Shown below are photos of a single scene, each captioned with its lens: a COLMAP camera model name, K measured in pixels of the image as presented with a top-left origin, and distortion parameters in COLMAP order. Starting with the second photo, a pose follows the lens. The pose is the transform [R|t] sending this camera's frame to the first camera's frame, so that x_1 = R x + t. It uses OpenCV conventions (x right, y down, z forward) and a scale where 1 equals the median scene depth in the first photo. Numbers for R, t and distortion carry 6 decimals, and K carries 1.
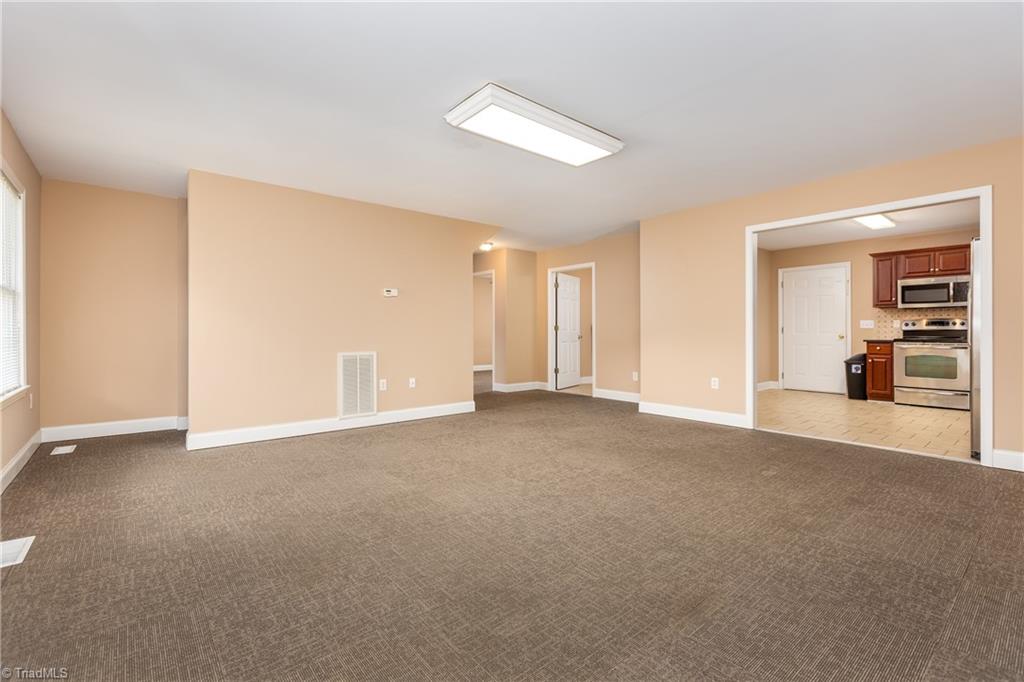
lens RADIAL K [[460.3, 0, 512.4], [0, 460.3, 328.4], [0, 0, 1]] dist [-0.000082, -0.000089]
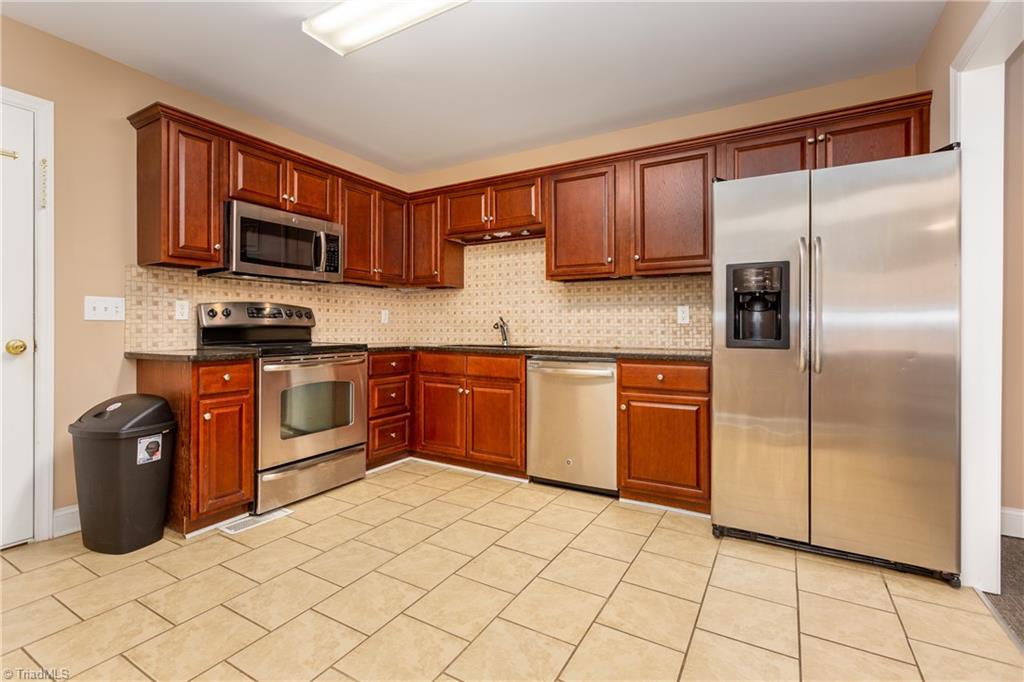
lens RADIAL K [[460.3, 0, 512.4], [0, 460.3, 328.4], [0, 0, 1]] dist [-0.000082, -0.000089]
pose [[-0.340534, 0.004489, 0.940222, 0.391065], [-0.000692, 0.999987, -0.005025, 0.007465], [-0.940232, -0.002362, -0.340526, 0.928492]]
